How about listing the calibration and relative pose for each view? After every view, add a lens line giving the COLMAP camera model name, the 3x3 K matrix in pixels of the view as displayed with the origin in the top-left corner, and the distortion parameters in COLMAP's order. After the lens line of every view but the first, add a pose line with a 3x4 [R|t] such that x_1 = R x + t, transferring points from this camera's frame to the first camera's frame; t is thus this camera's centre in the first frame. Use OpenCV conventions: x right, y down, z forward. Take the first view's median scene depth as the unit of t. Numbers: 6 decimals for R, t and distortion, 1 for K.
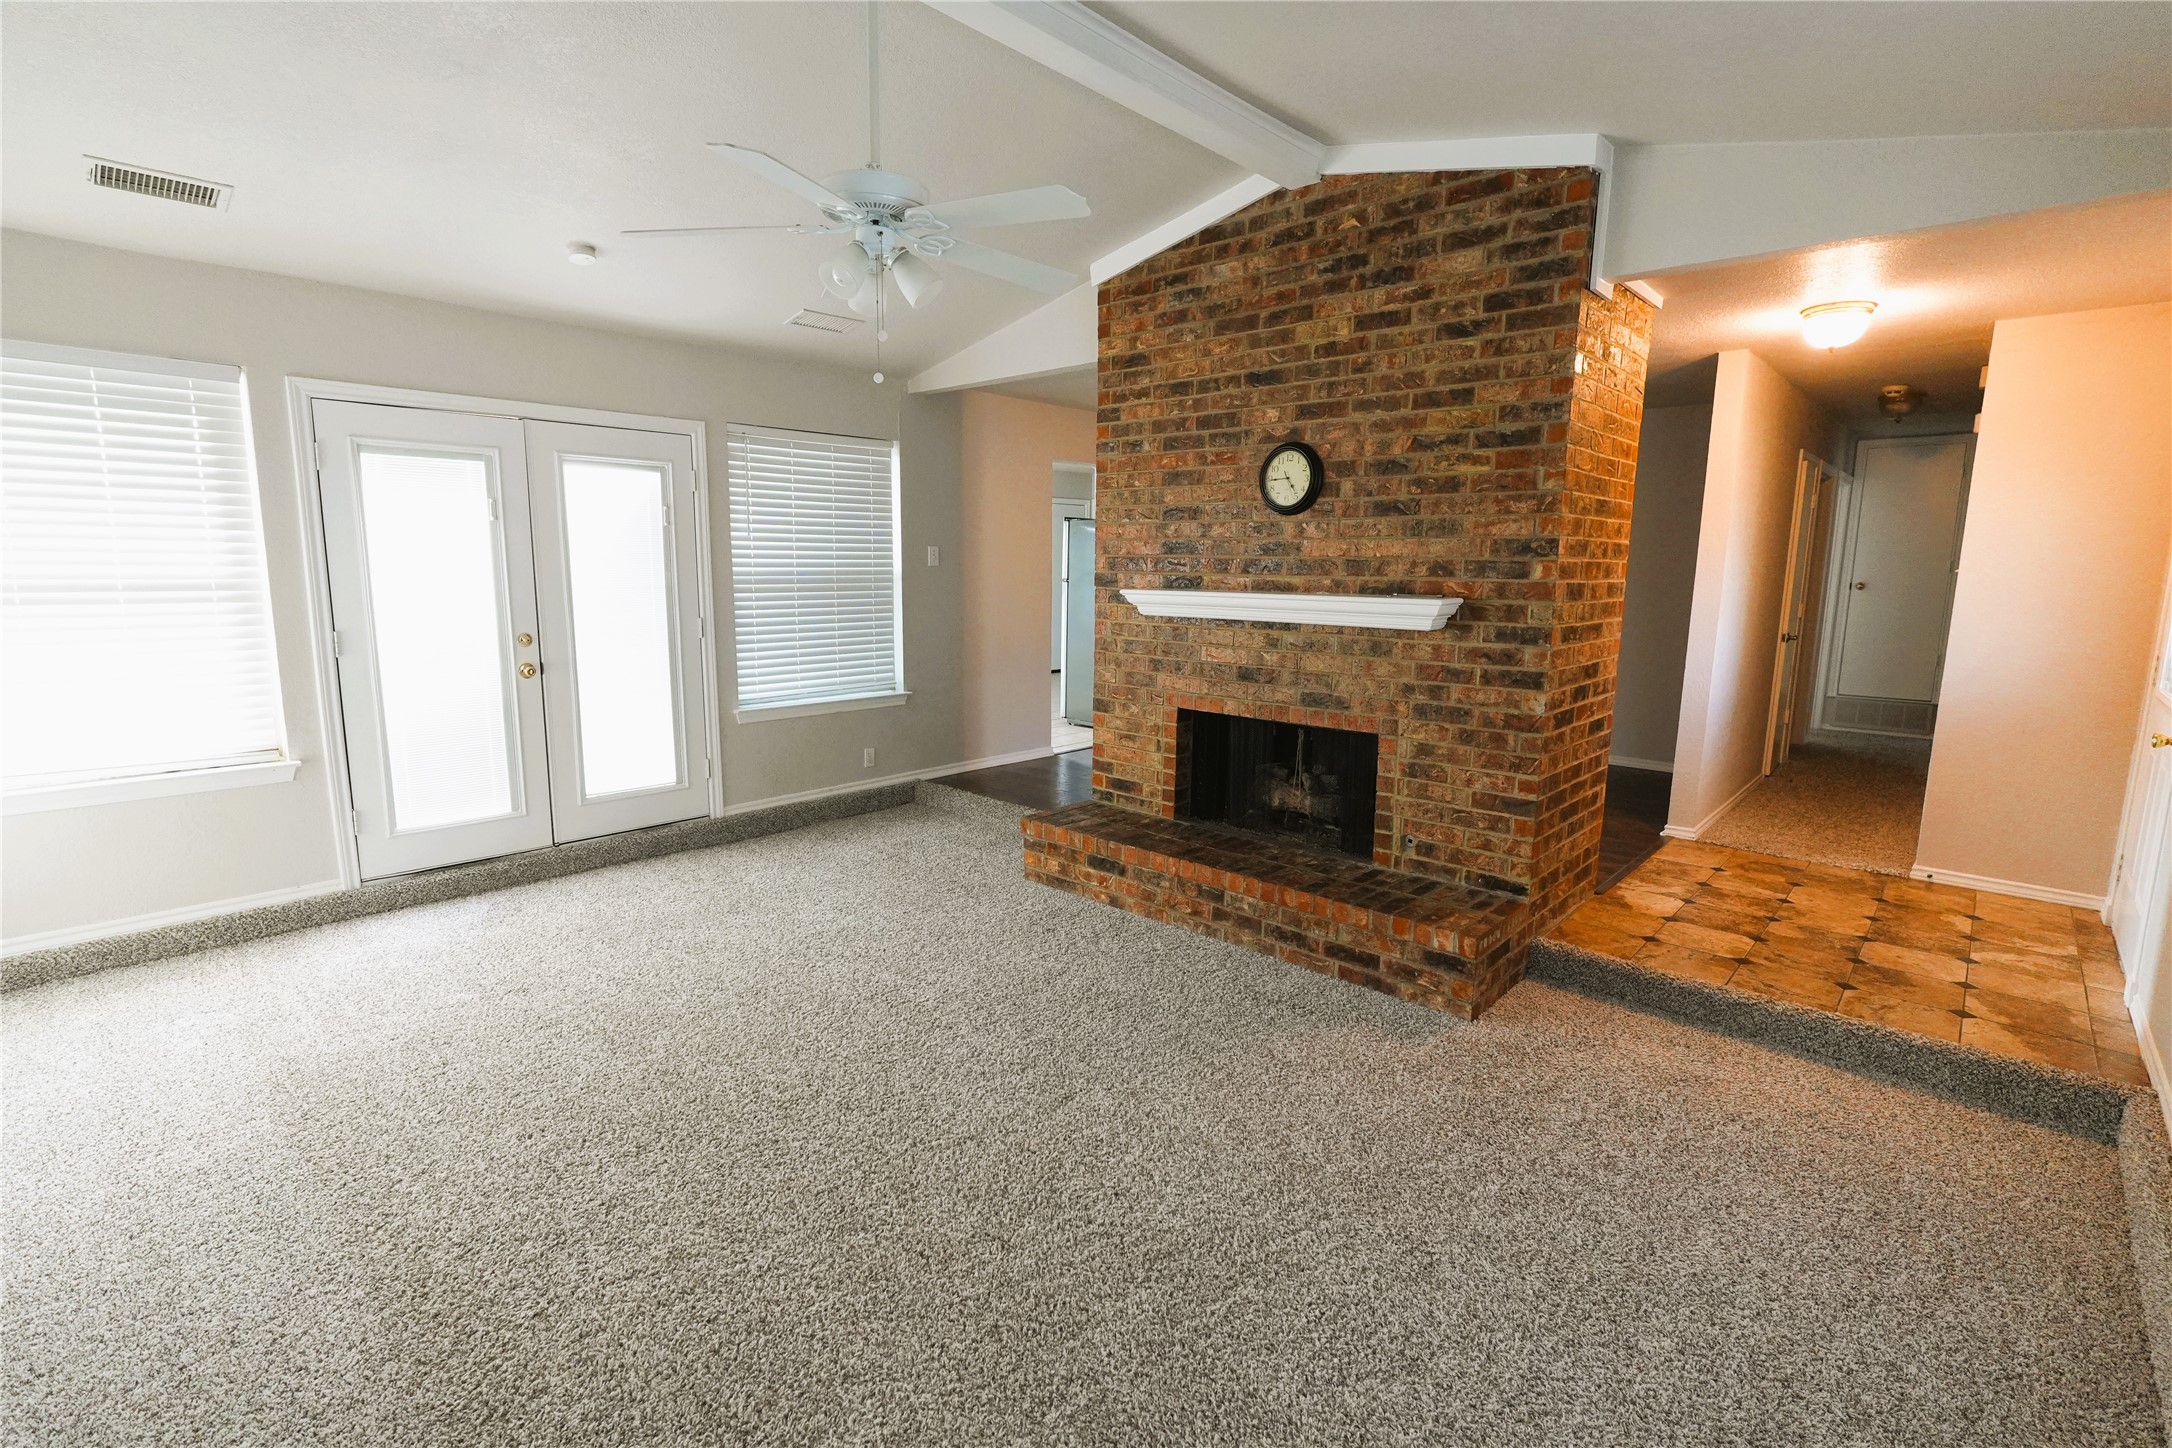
lens RADIAL K [[990.9, 0, 1076.8], [0, 990.9, 717.0], [0, 0, 1]] dist [-0.001303, 0.000898]
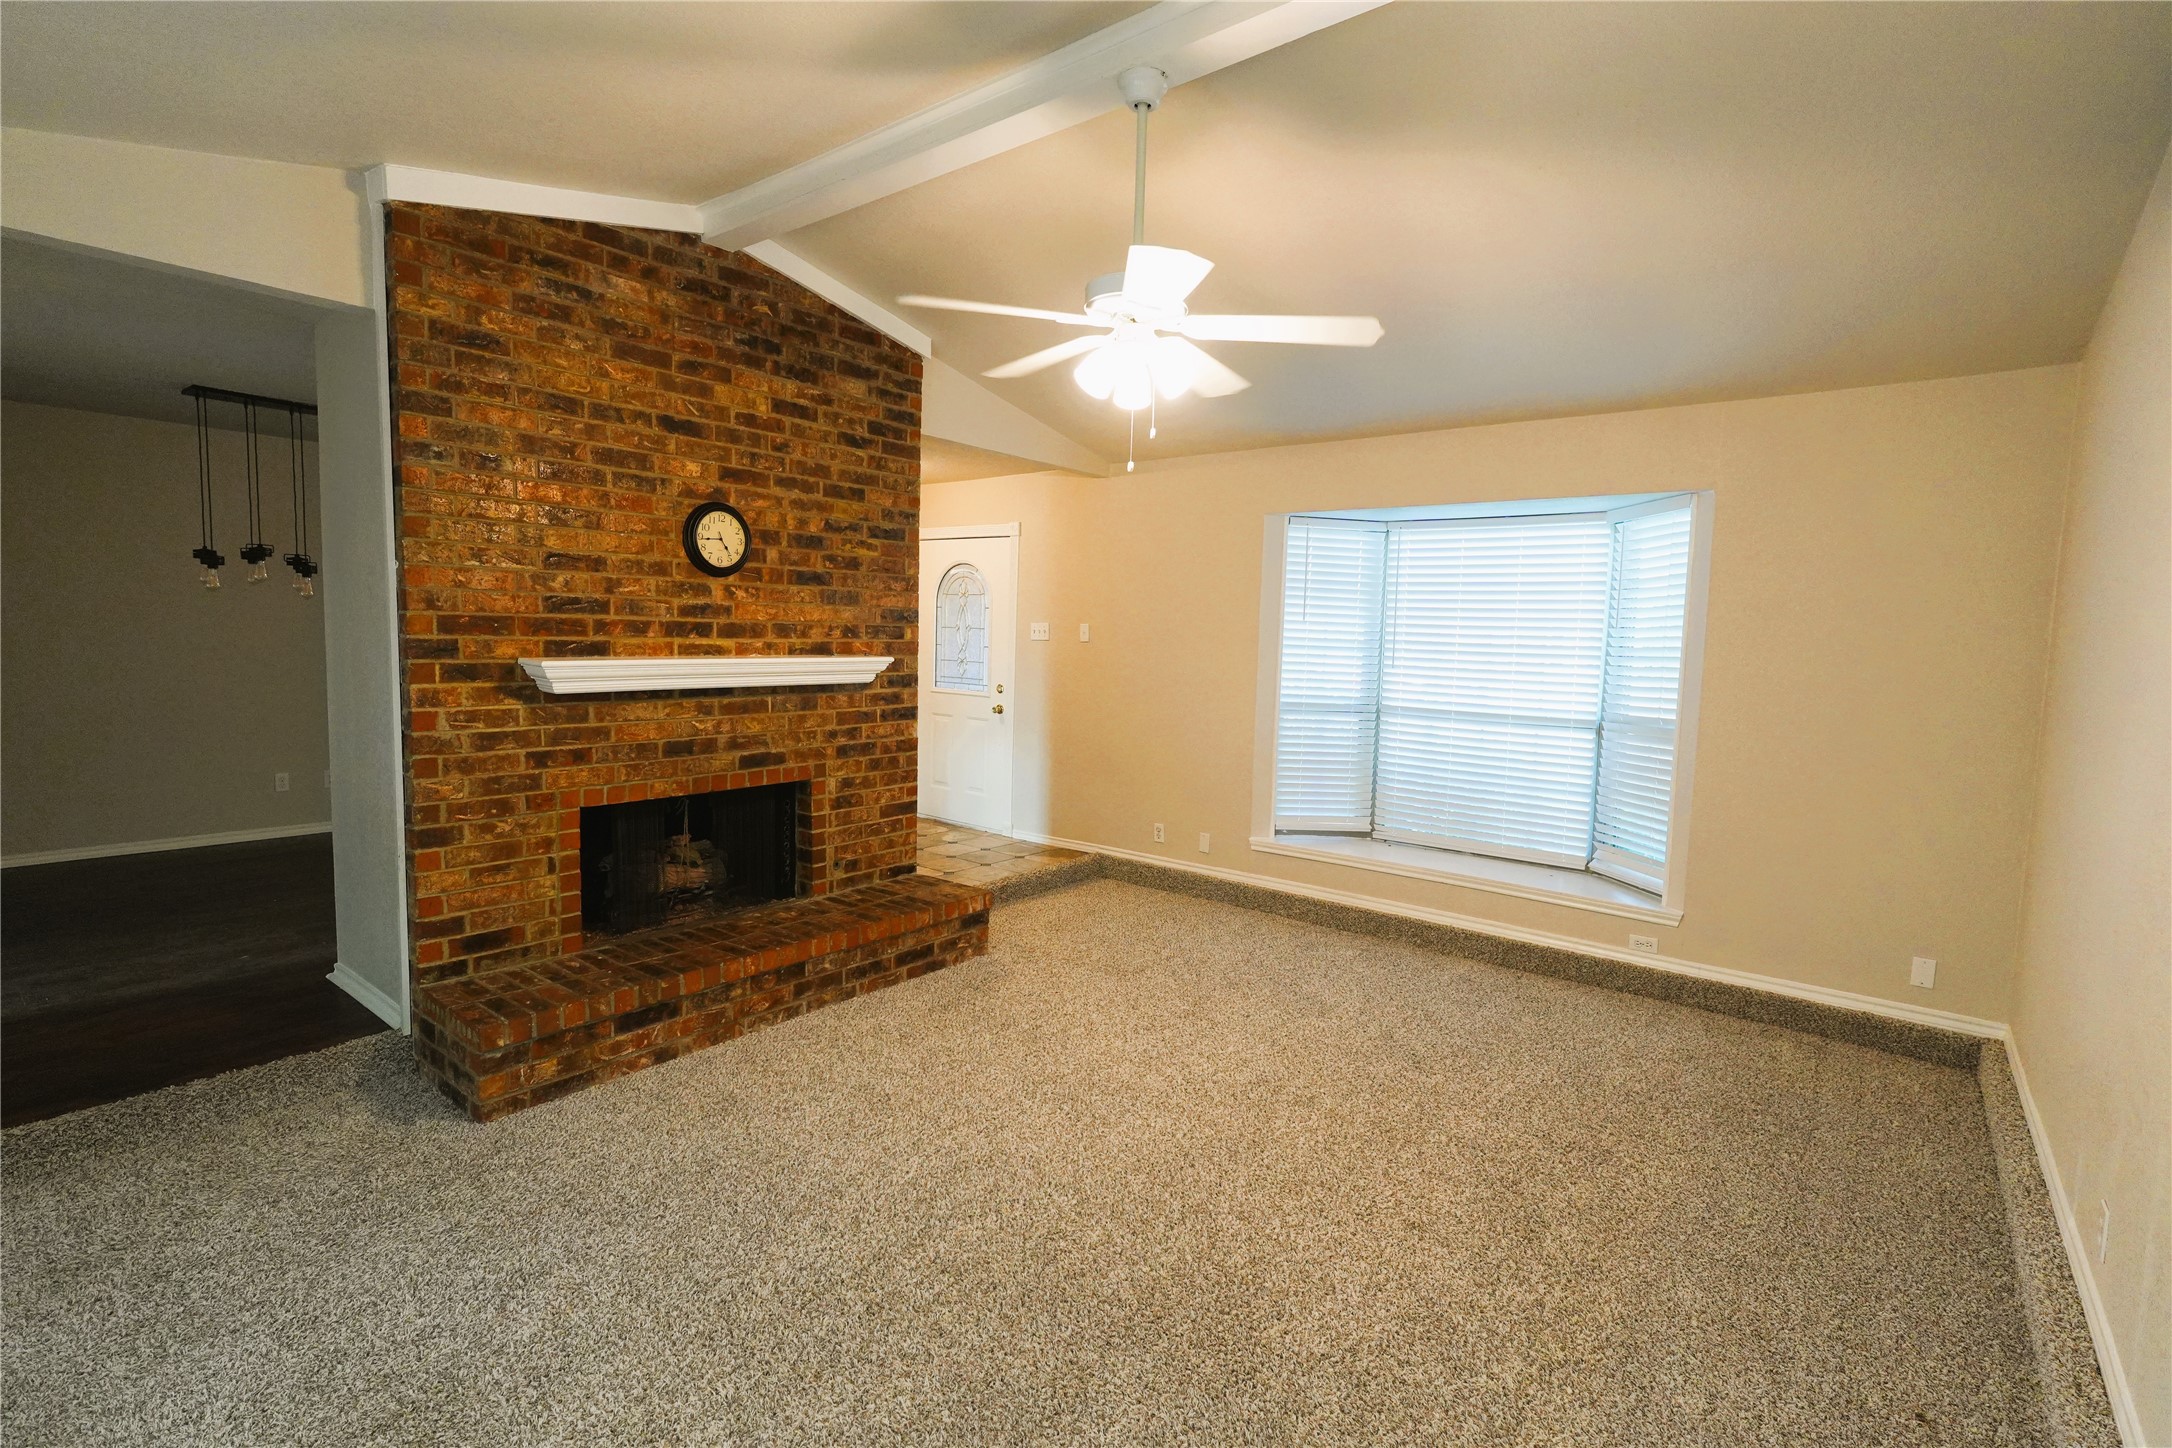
lens RADIAL K [[990.9, 0, 1086.1], [0, 990.9, 721.9], [0, 0, 1]] dist [-0.001303, 0.000898]
pose [[-0.063714, -0.103592, 0.992577, -0.802083], [0.132310, 0.984941, 0.111288, -0.127451], [-0.989158, 0.138419, -0.049048, 0.730946]]
